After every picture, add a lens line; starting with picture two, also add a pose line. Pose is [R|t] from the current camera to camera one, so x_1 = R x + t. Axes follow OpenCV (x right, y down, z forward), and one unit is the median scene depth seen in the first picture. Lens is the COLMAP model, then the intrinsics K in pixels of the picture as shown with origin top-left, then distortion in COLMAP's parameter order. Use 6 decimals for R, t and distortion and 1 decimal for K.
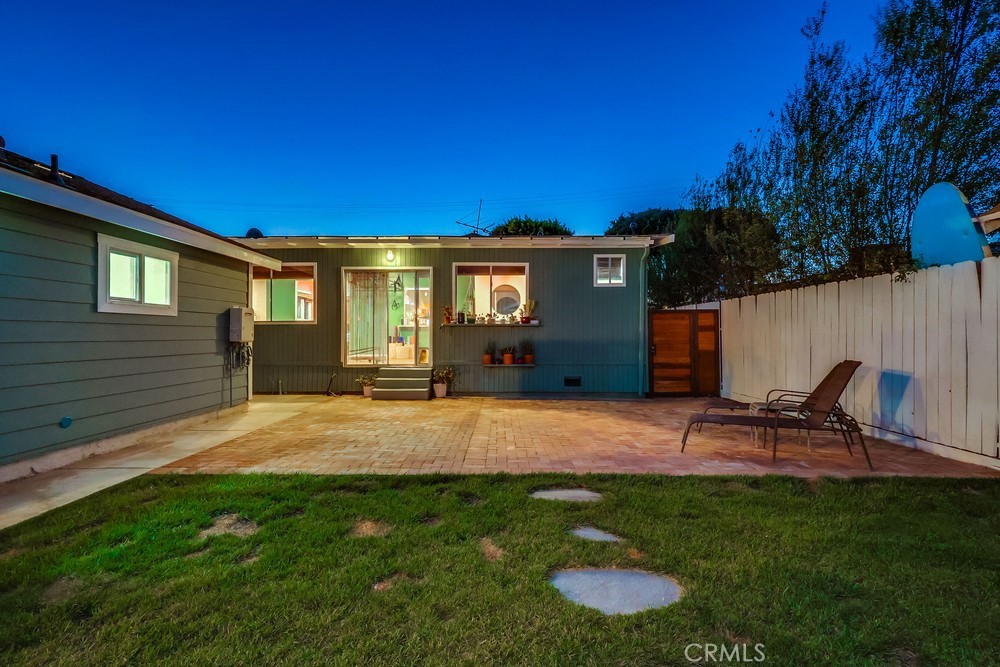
lens RADIAL K [[462.0, 0, 502.1], [0, 462.0, 332.2], [0, 0, 1]] dist [0.013757, 0.000681]
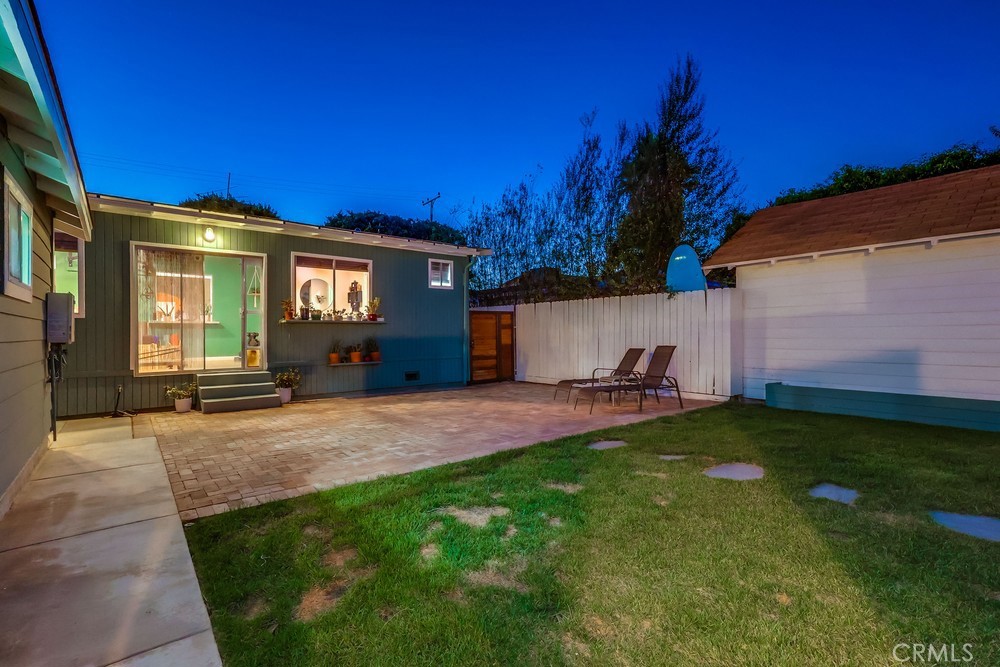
lens RADIAL K [[462.0, 0, 502.1], [0, 462.0, 332.2], [0, 0, 1]] dist [0.013757, 0.000681]
pose [[0.764681, -0.003750, 0.644398, -0.374145], [0.001860, 0.999992, 0.003612, 0.002694], [-0.644406, -0.001563, 0.764682, 0.052360]]
